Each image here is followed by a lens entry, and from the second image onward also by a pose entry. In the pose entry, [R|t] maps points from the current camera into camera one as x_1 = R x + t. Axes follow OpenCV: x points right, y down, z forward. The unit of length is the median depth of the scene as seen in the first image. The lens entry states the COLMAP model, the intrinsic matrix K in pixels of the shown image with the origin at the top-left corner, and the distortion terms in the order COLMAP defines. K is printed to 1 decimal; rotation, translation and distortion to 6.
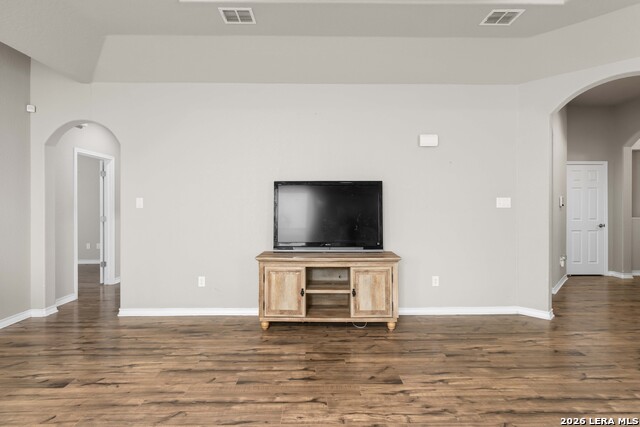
lens RADIAL K [[321.5, 0, 324.0], [0, 321.5, 211.0], [0, 0, 1]] dist [-0.002101, -0.000001]
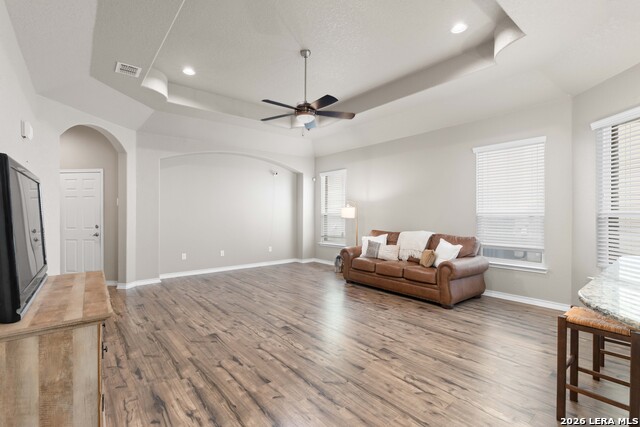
lens RADIAL K [[293.0, 0, 322.7], [0, 293.0, 214.8], [0, 0, 1]] dist [-0.000835, -0.000081]
pose [[-0.626773, -0.000474, 0.779202, -0.826007], [0.013702, 0.999838, 0.011630, -0.011617], [-0.779082, 0.017966, -0.626665, 1.071421]]
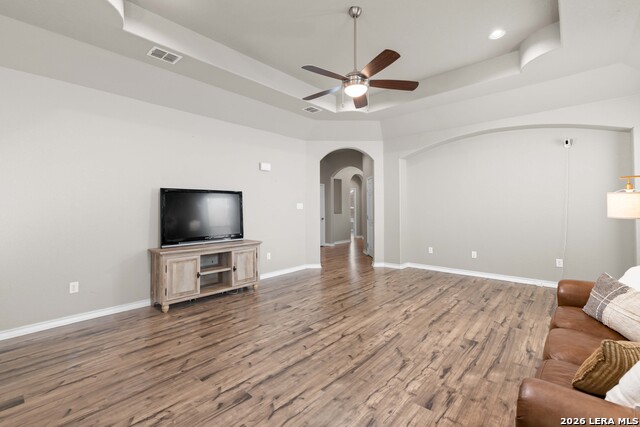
lens RADIAL K [[281.9, 0, 323.5], [0, 281.9, 208.6], [0, 0, 1]] dist [0.002097, 0.000098]
pose [[0.672143, -0.004608, 0.740407, -0.601004], [0.015310, 0.999853, -0.007676, -0.000304], [-0.740263, 0.016495, 0.672115, -0.157755]]
